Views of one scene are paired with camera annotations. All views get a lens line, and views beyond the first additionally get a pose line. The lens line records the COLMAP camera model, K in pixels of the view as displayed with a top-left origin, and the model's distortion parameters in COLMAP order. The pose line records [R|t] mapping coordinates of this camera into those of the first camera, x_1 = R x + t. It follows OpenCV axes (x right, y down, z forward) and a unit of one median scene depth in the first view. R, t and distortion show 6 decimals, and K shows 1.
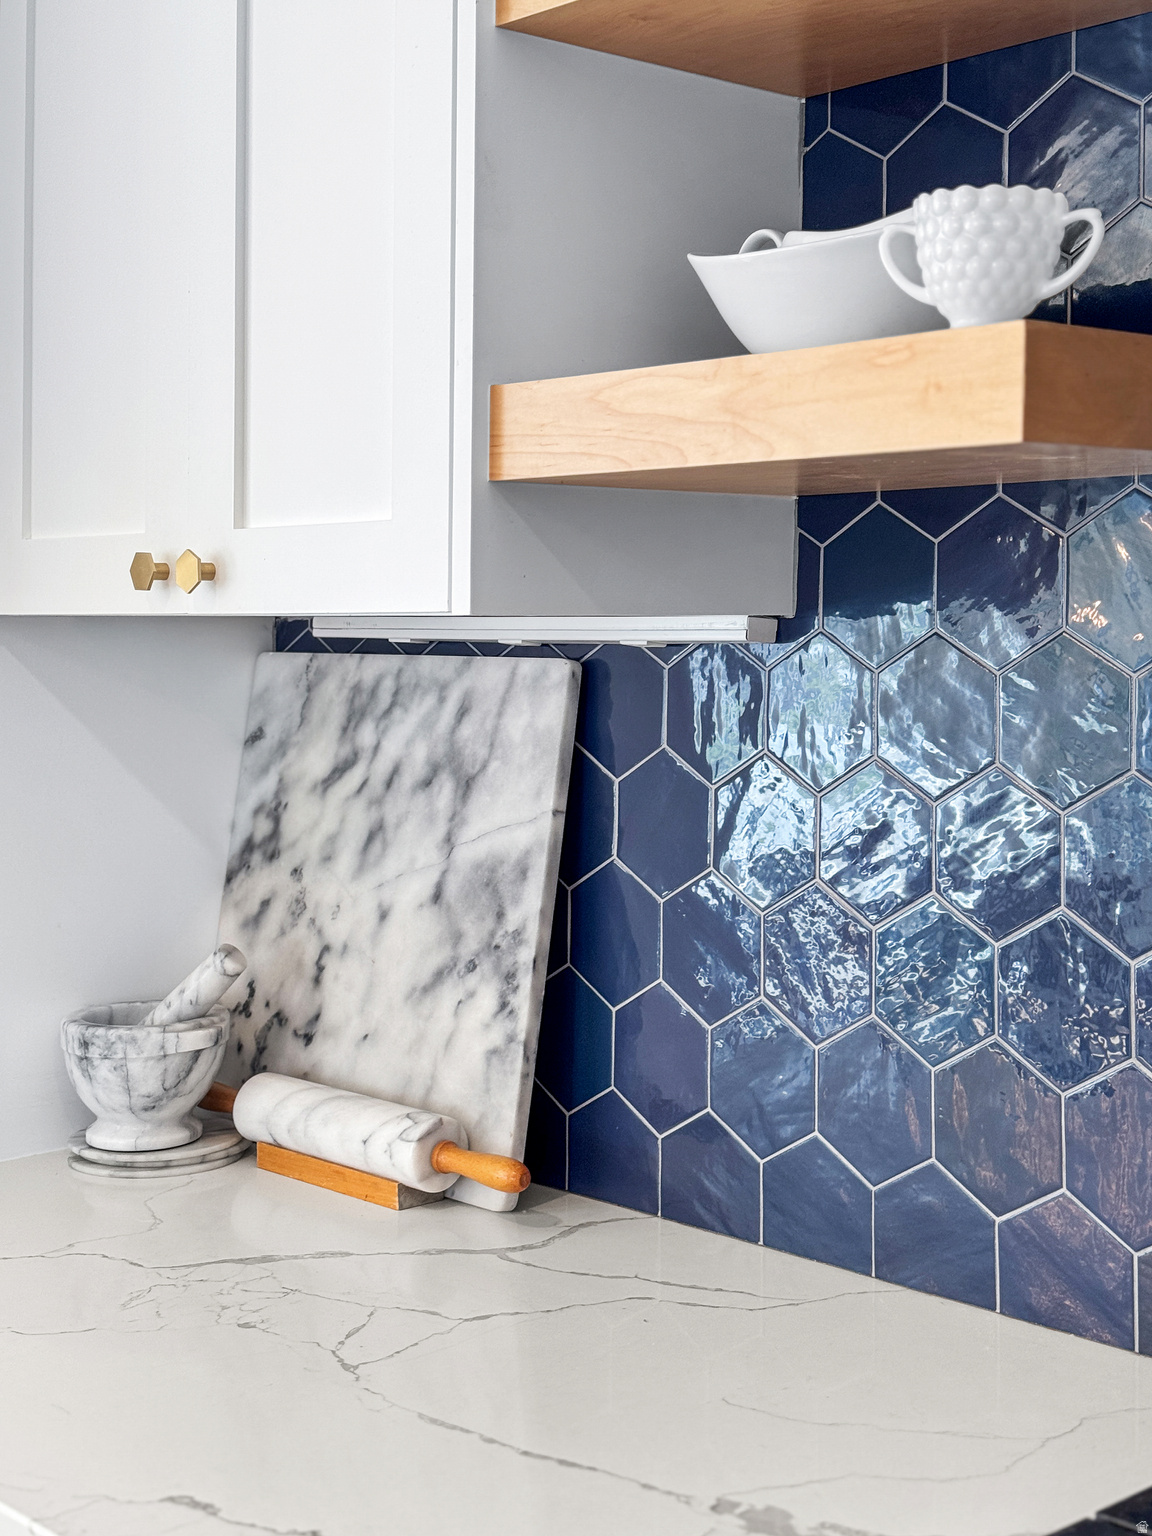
lens RADIAL K [[2147.3, 0, 565.4], [0, 2147.3, 637.6], [0, 0, 1]] dist [0.117632, -0.057655]
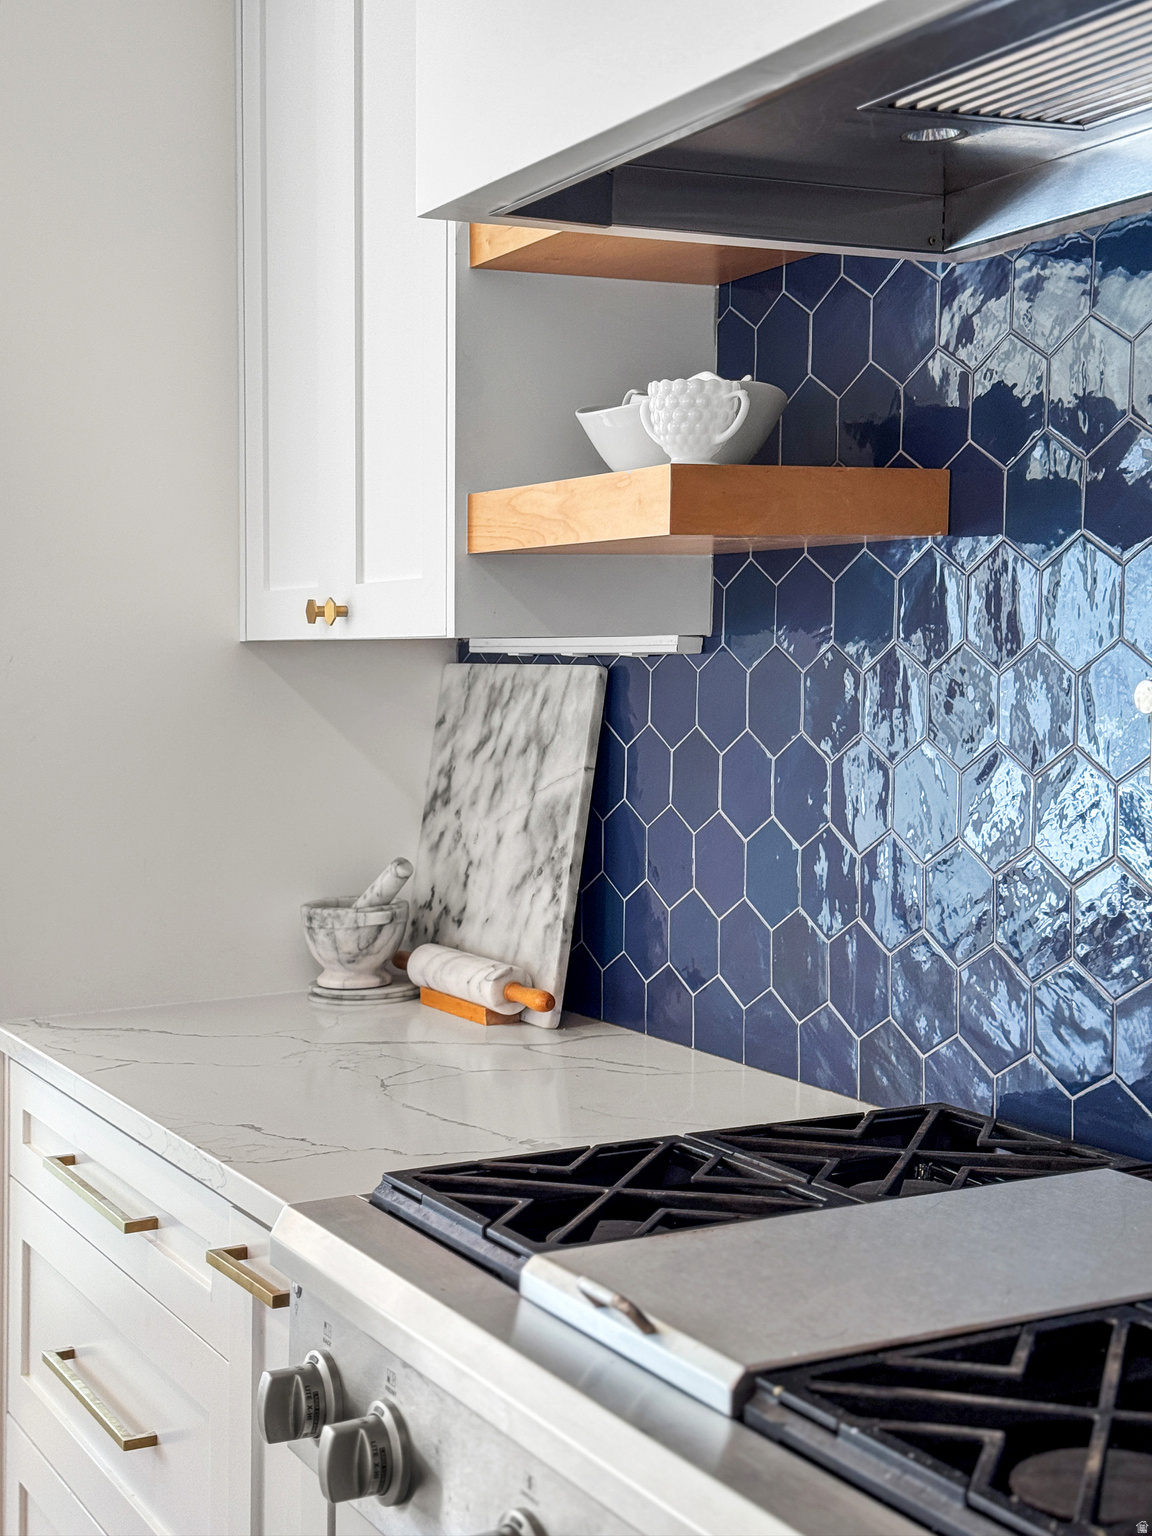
lens RADIAL K [[2144.7, 0, 576.0], [0, 2144.7, 768.0], [0, 0, 1]] dist [0.082511, 0.000060]
pose [[0.964961, 0.004065, -0.262360, 0.361234], [0.009903, 0.998603, 0.051897, 0.003463], [0.262205, -0.052677, 0.963573, -0.415470]]
